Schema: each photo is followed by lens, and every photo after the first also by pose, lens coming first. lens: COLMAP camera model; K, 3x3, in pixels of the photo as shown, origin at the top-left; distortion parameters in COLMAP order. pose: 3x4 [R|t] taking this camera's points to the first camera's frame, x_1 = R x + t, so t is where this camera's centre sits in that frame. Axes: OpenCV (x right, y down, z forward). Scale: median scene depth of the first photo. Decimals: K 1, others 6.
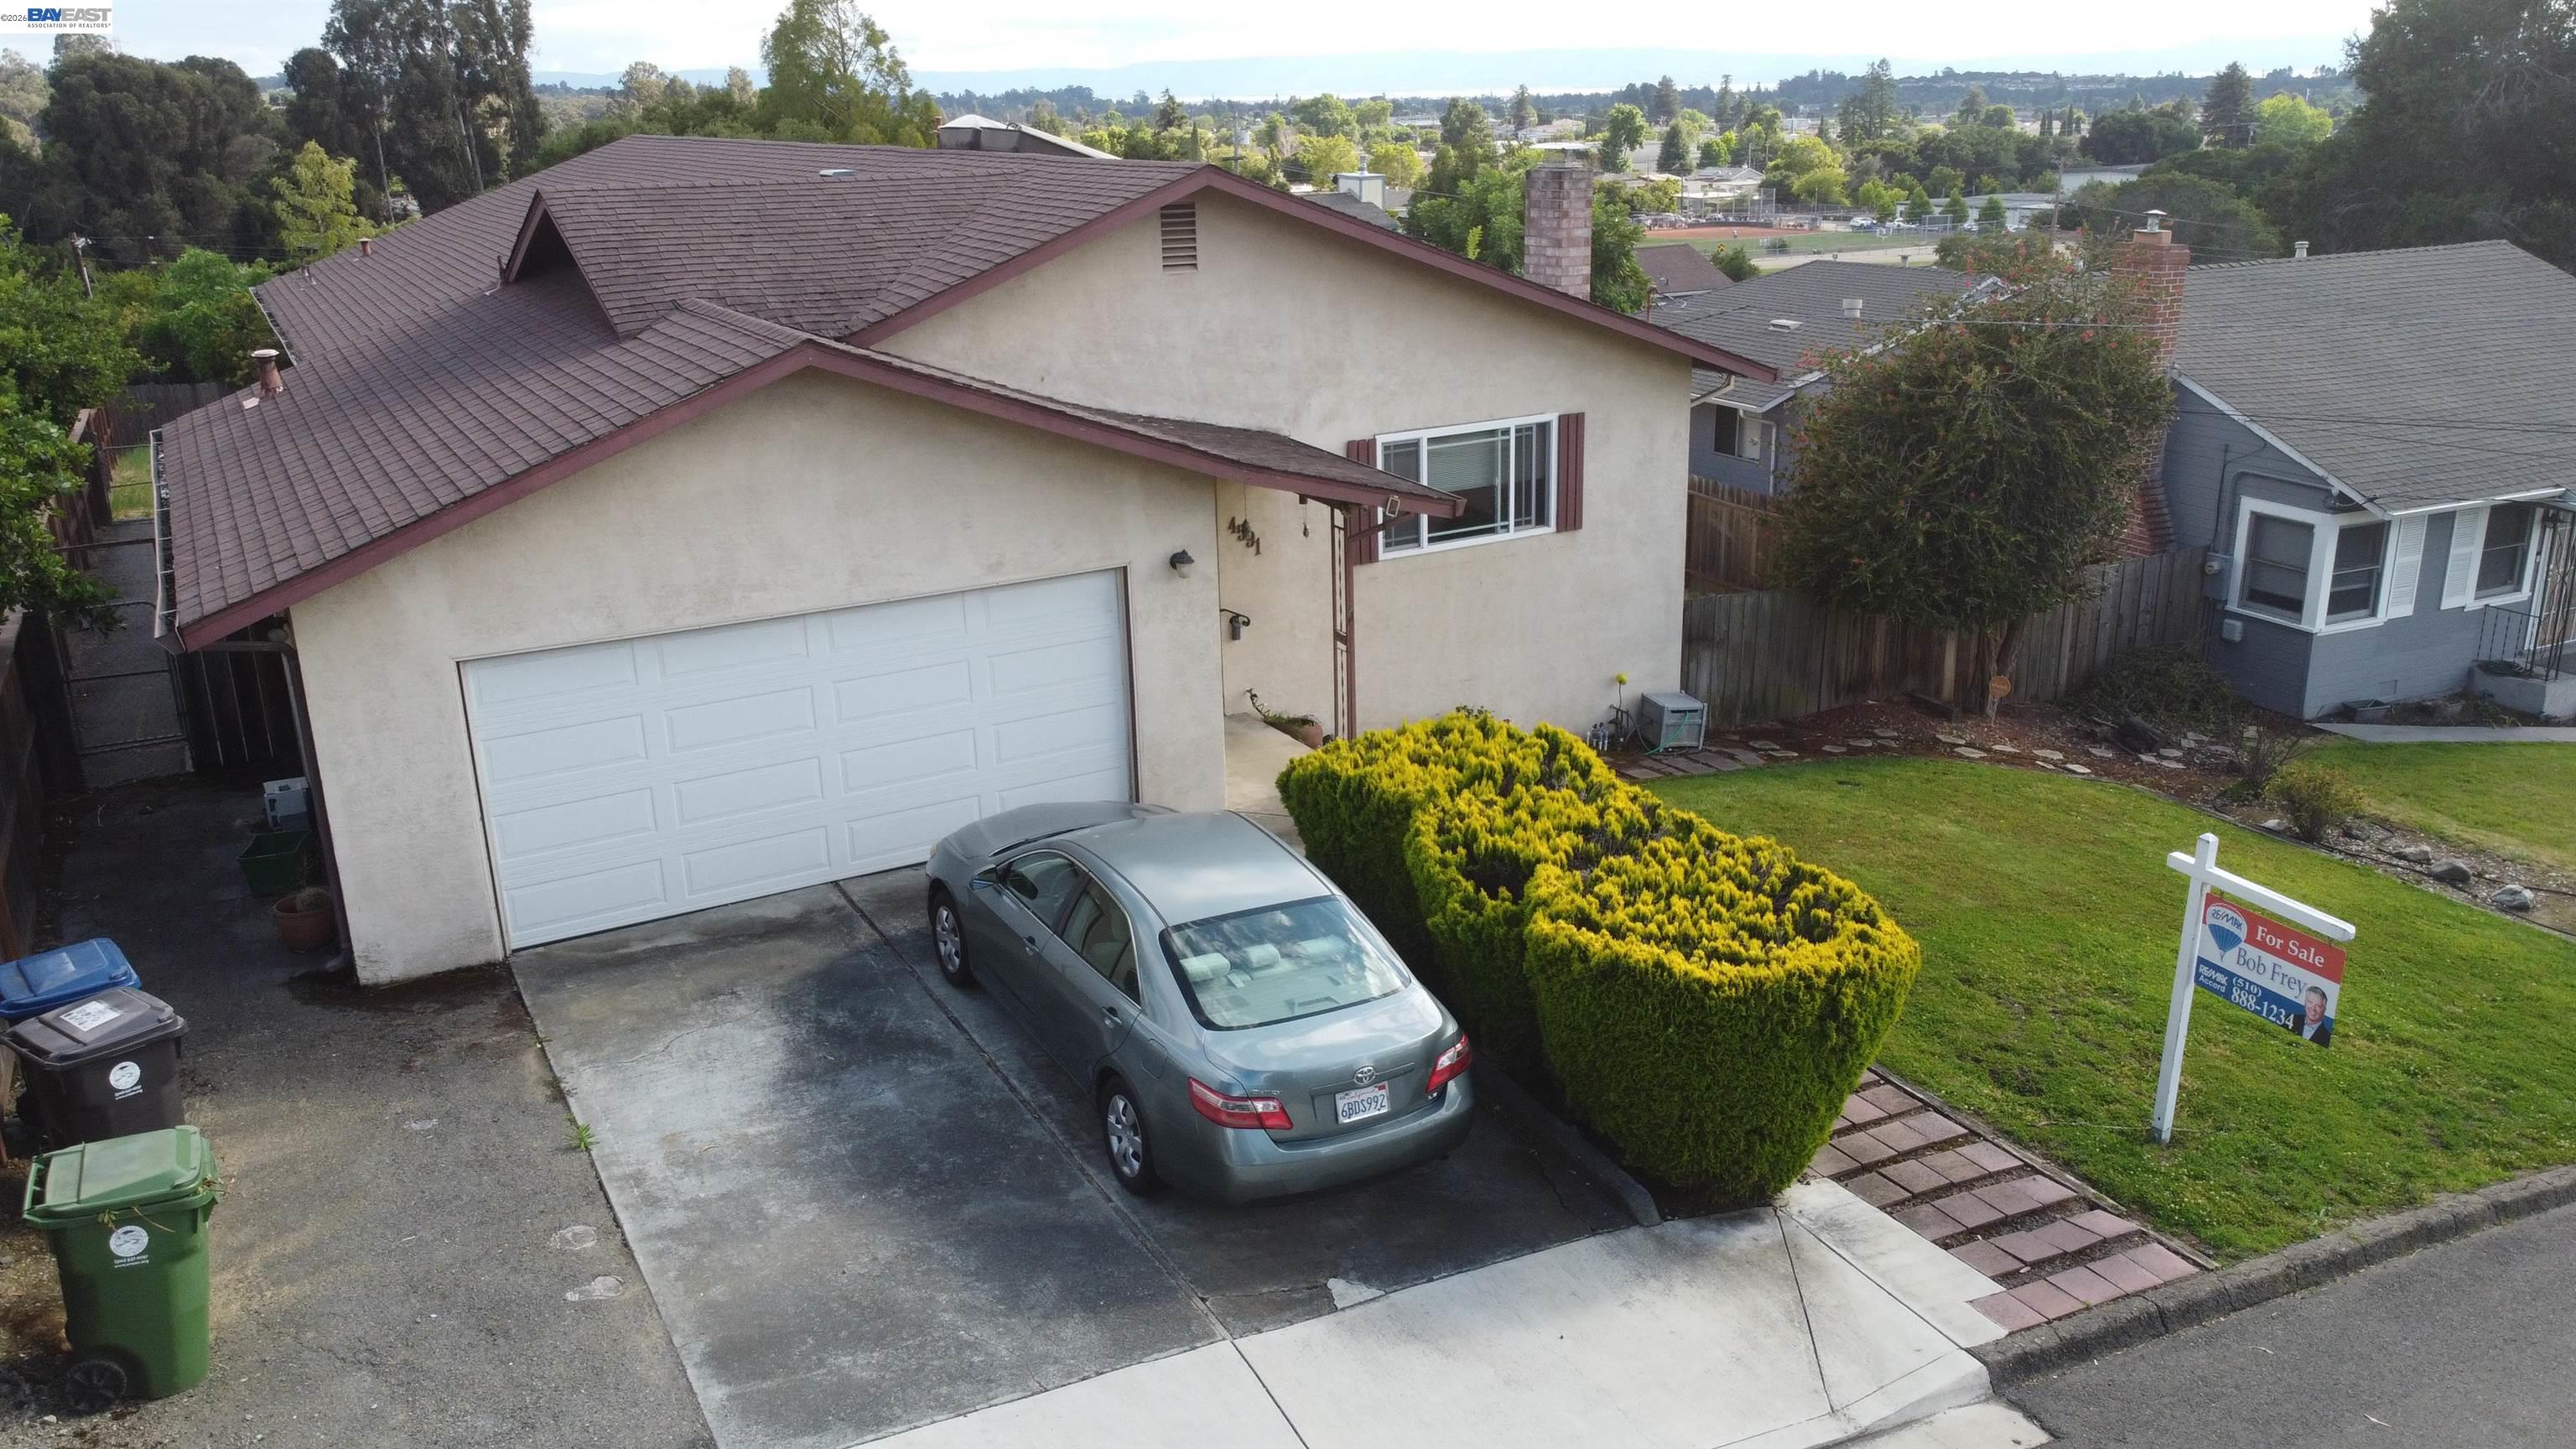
lens RADIAL K [[1951.1, 0, 1300.3], [0, 1951.1, 705.0], [0, 0, 1]] dist [0.010094, -0.014076]
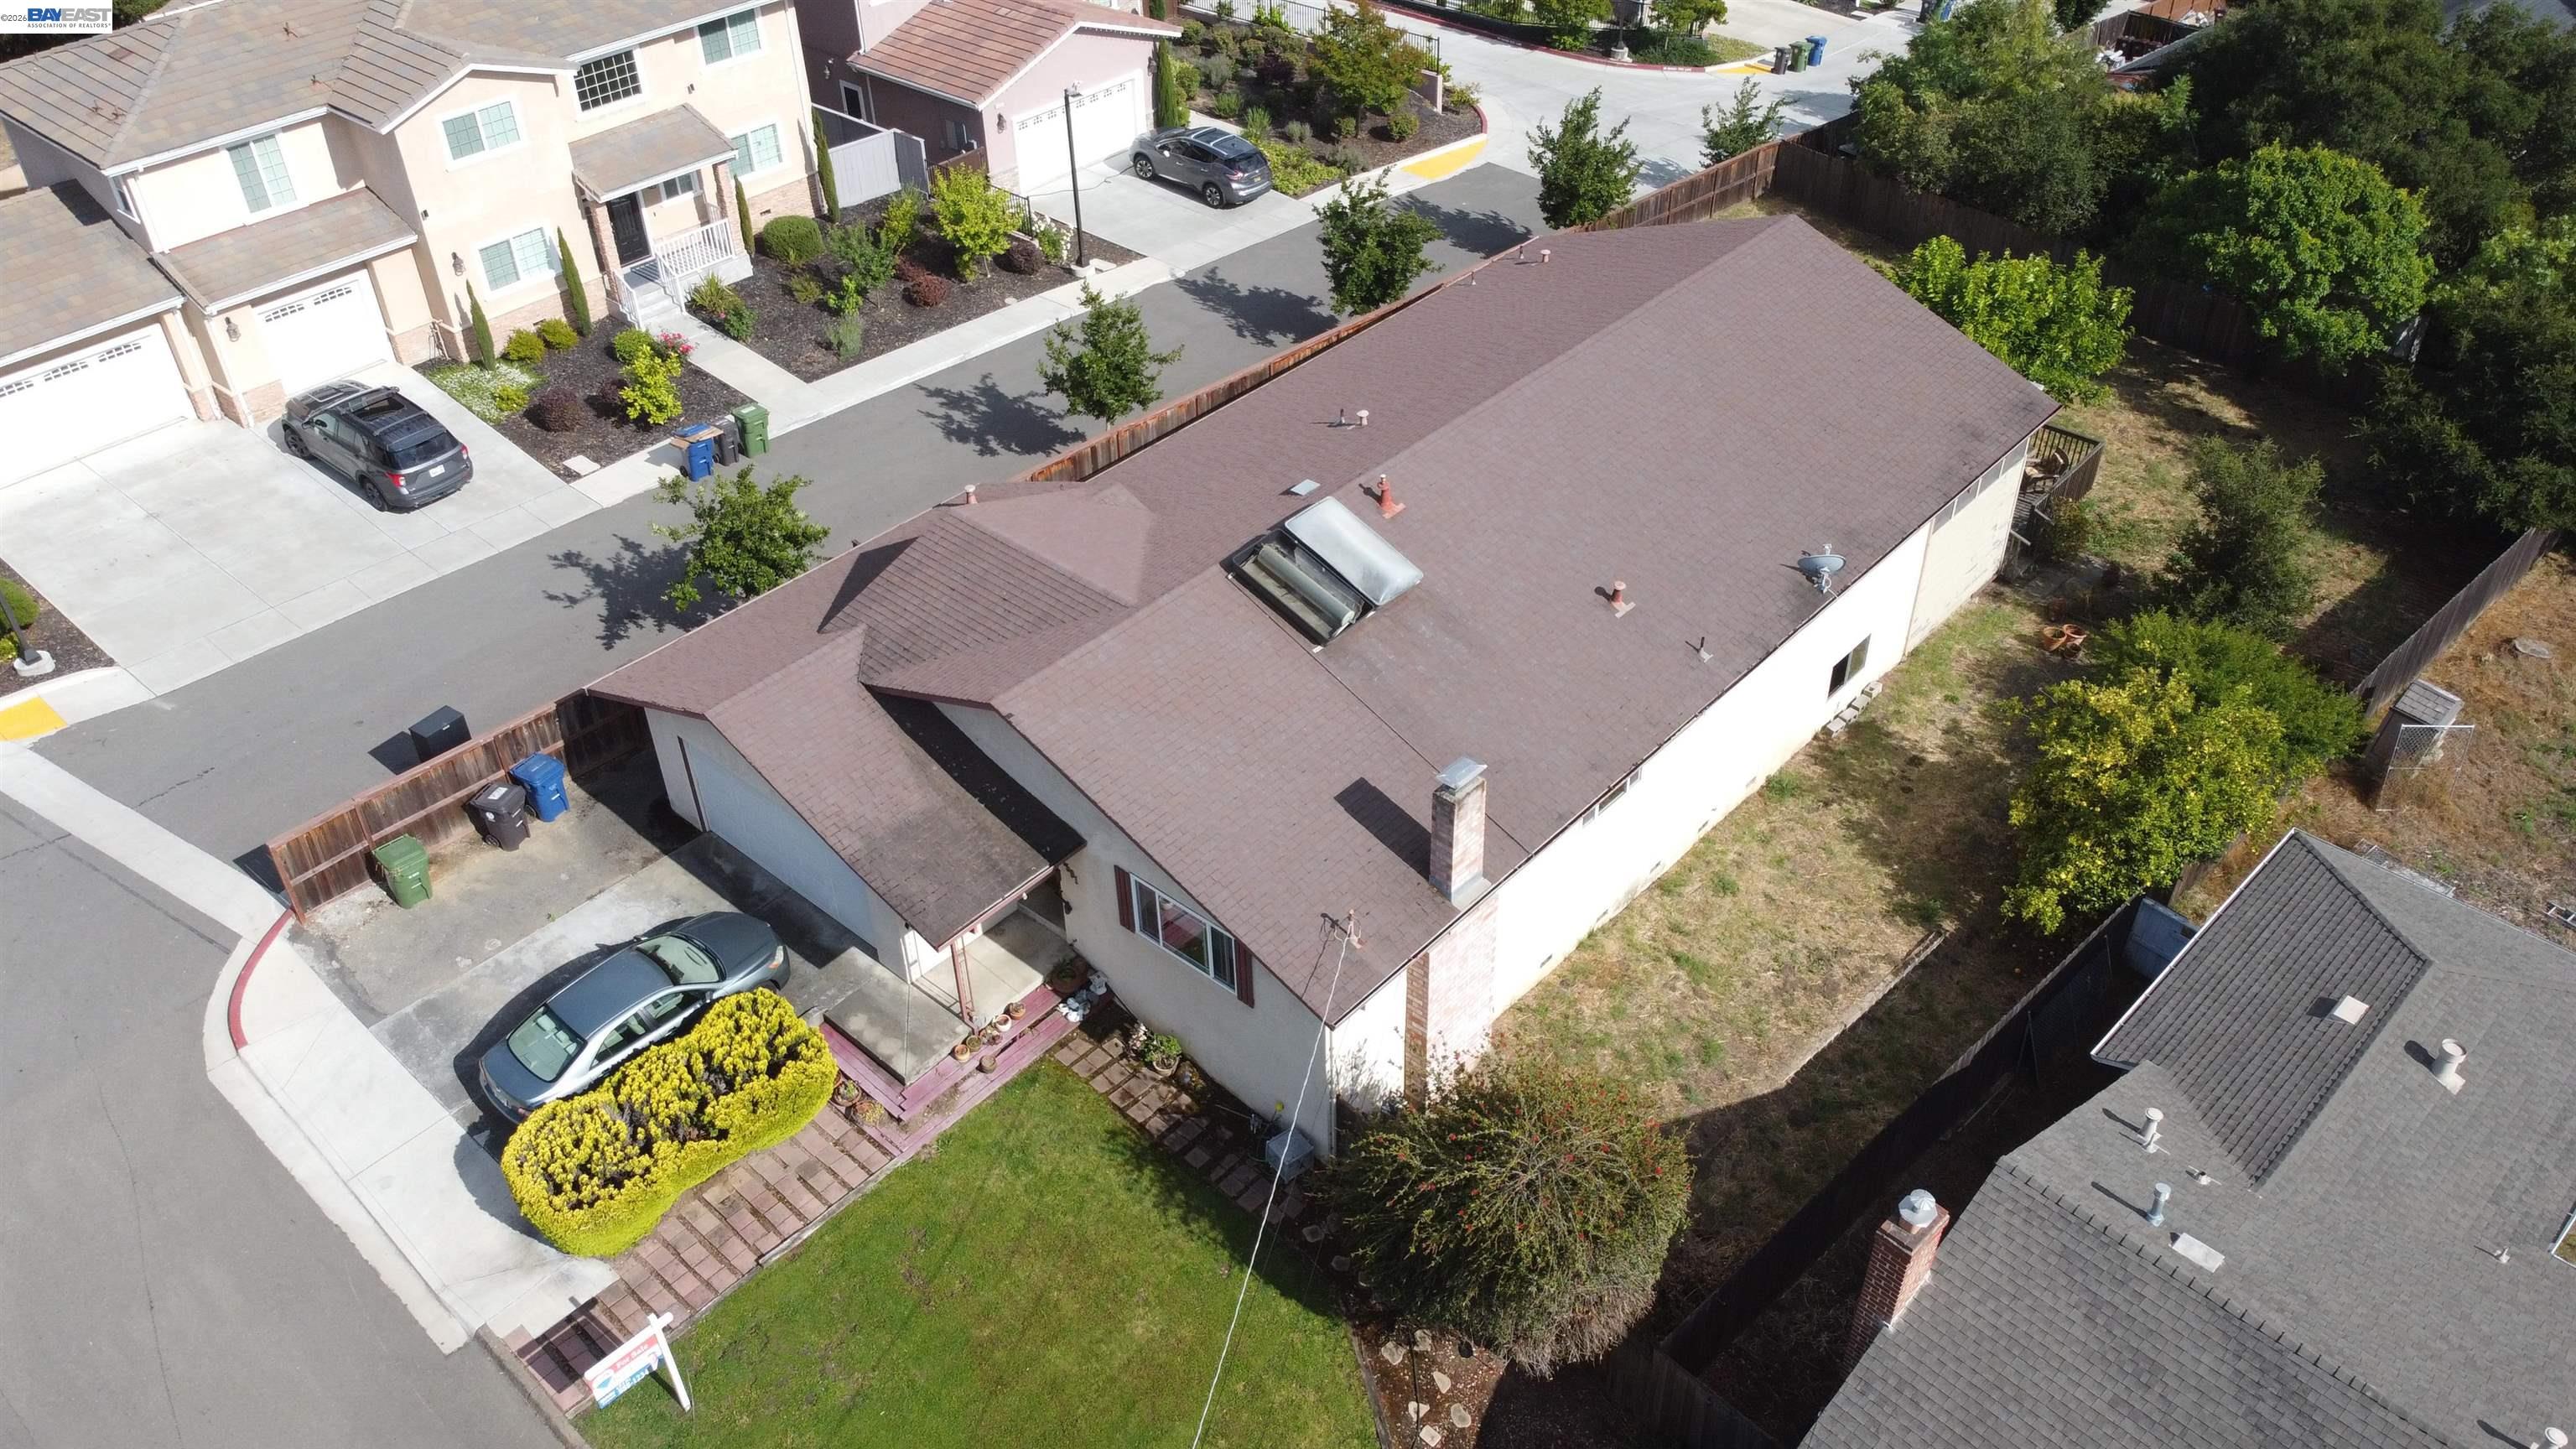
lens RADIAL K [[1951.1, 0, 1289.2], [0, 1951.1, 705.5], [0, 0, 1]] dist [0.010094, -0.014076]
pose [[0.317258, 0.584496, -0.746802, 1.210037], [-0.273069, 0.810435, 0.518294, -1.130537], [0.908175, 0.039495, 0.416724, 0.465973]]
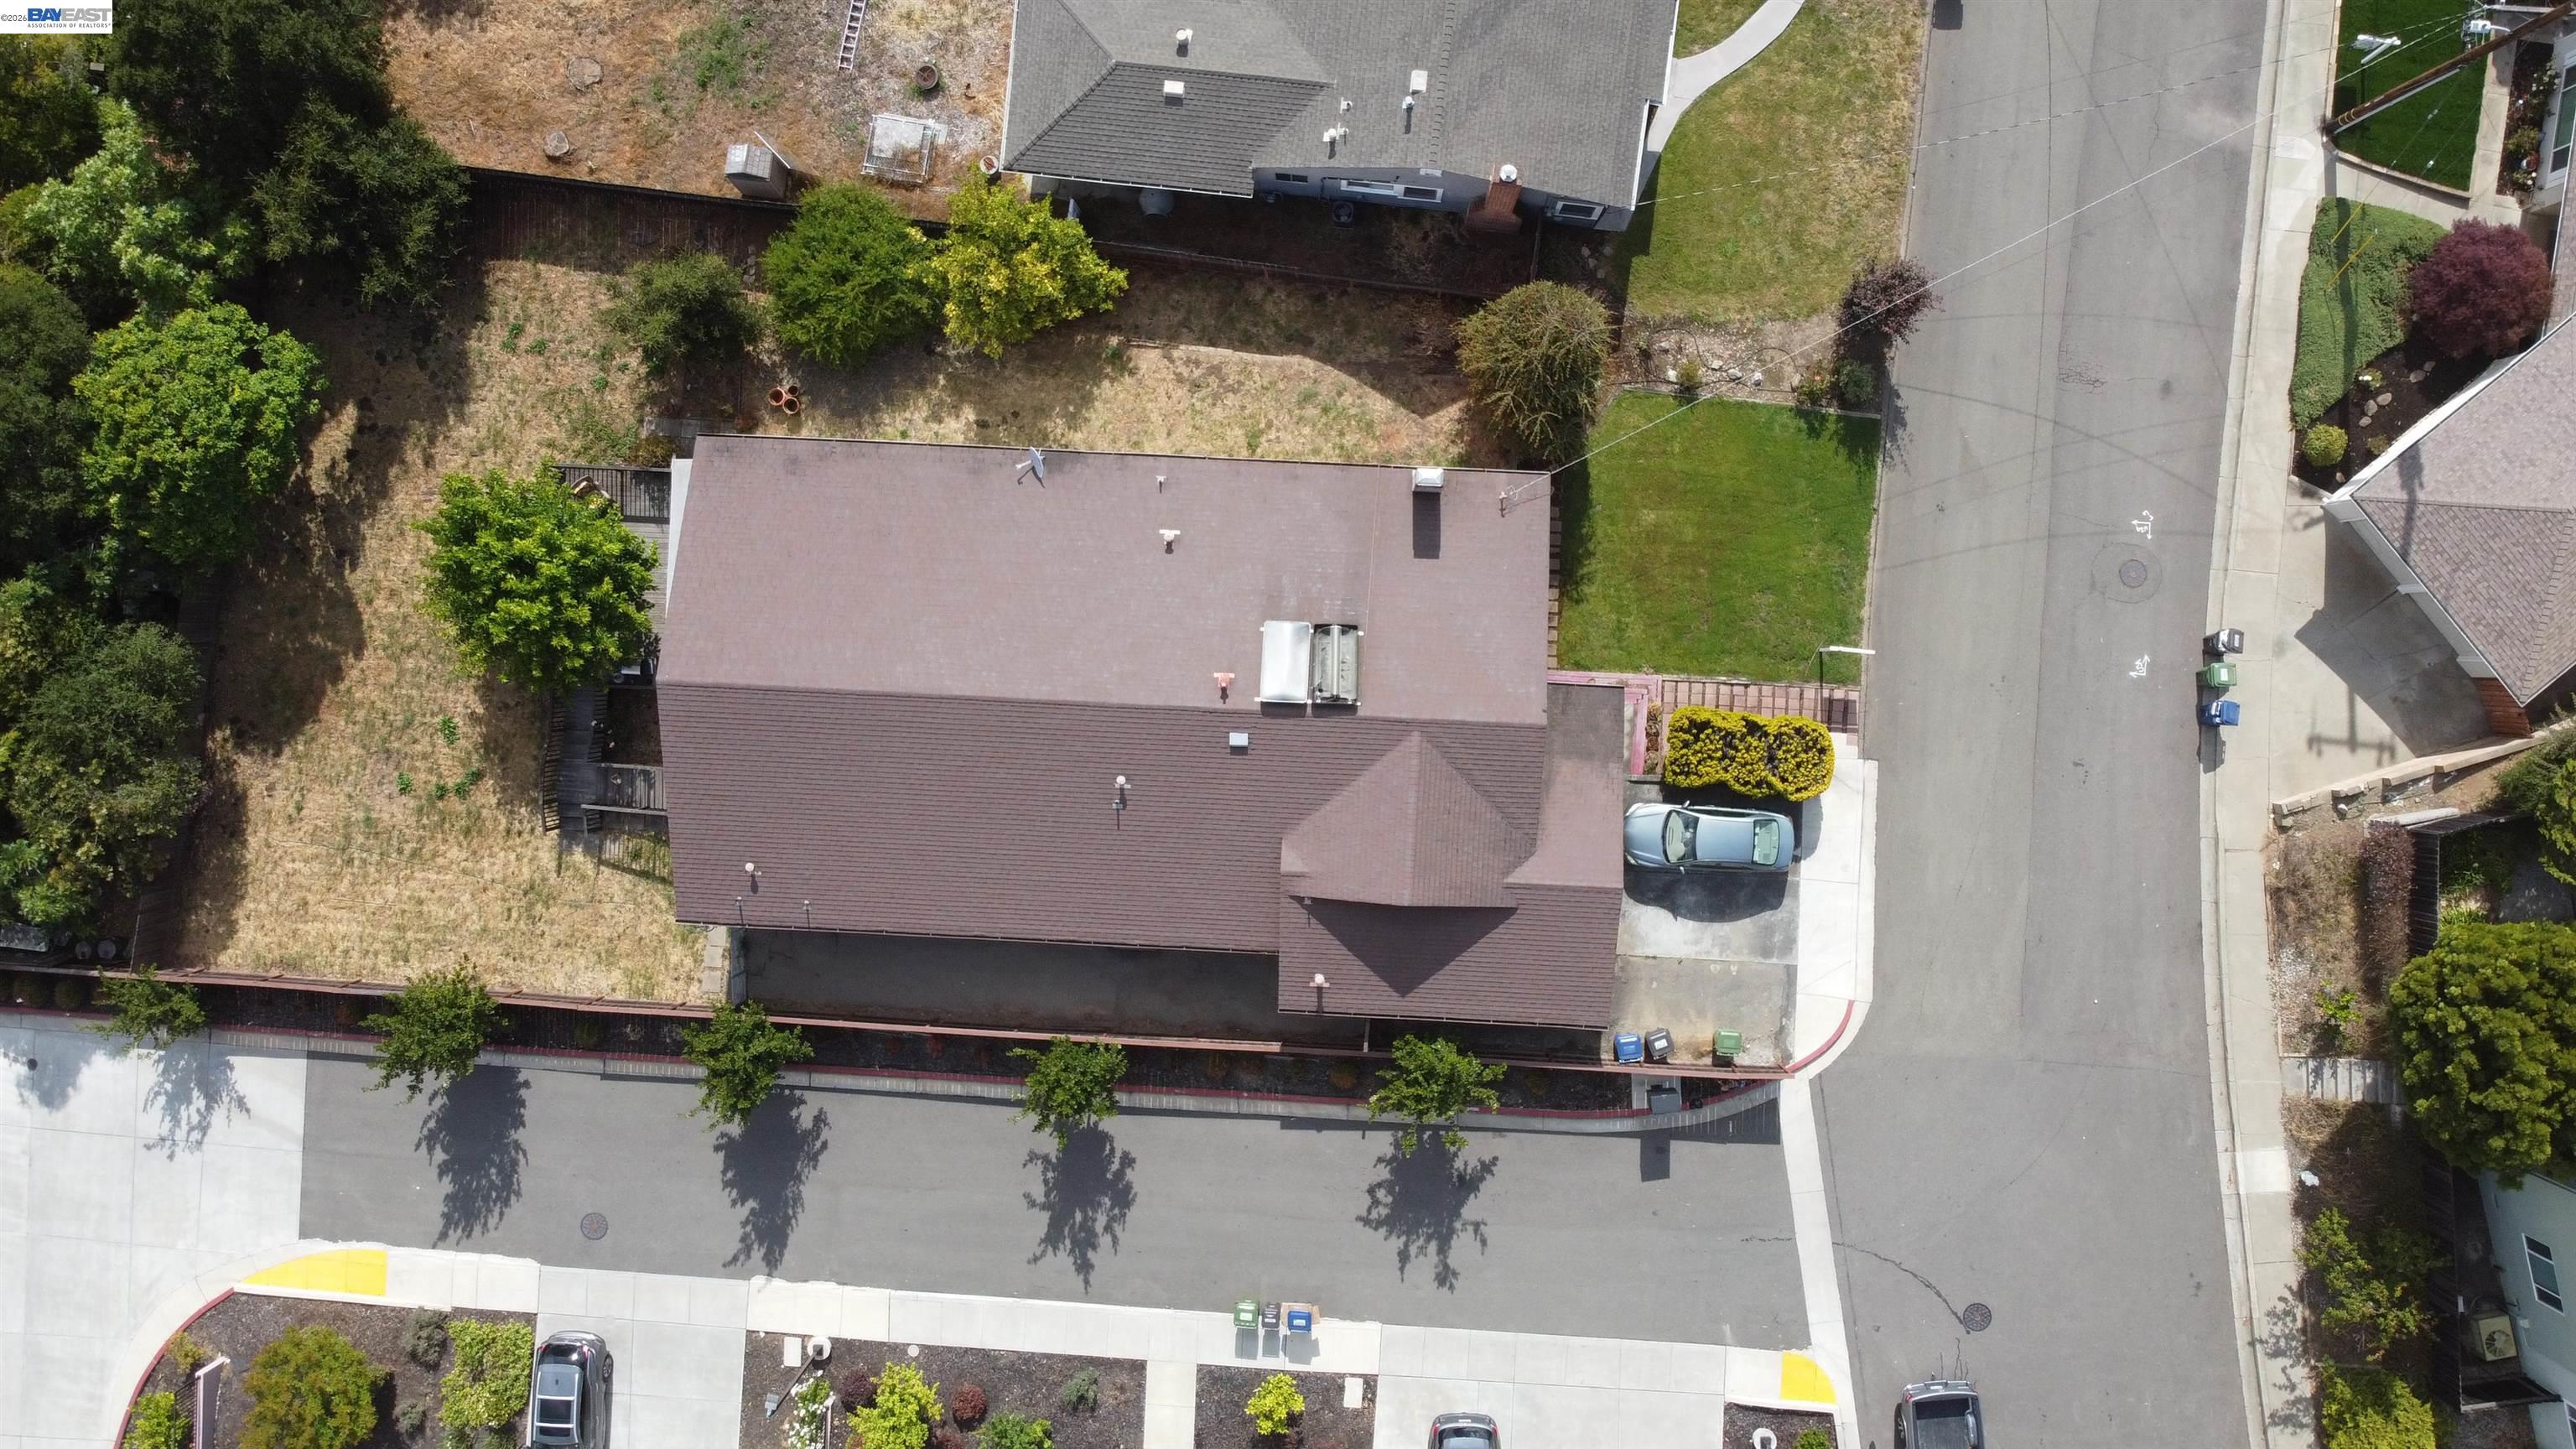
lens RADIAL K [[1951.1, 0, 1298.5], [0, 1951.1, 713.9], [0, 0, 1]] dist [0.010094, -0.014076]
pose [[0.538106, -0.842624, -0.020656, -0.160311], [0.263421, 0.144842, 0.953745, -2.957058], [-0.800657, -0.518658, 0.299905, 0.369861]]
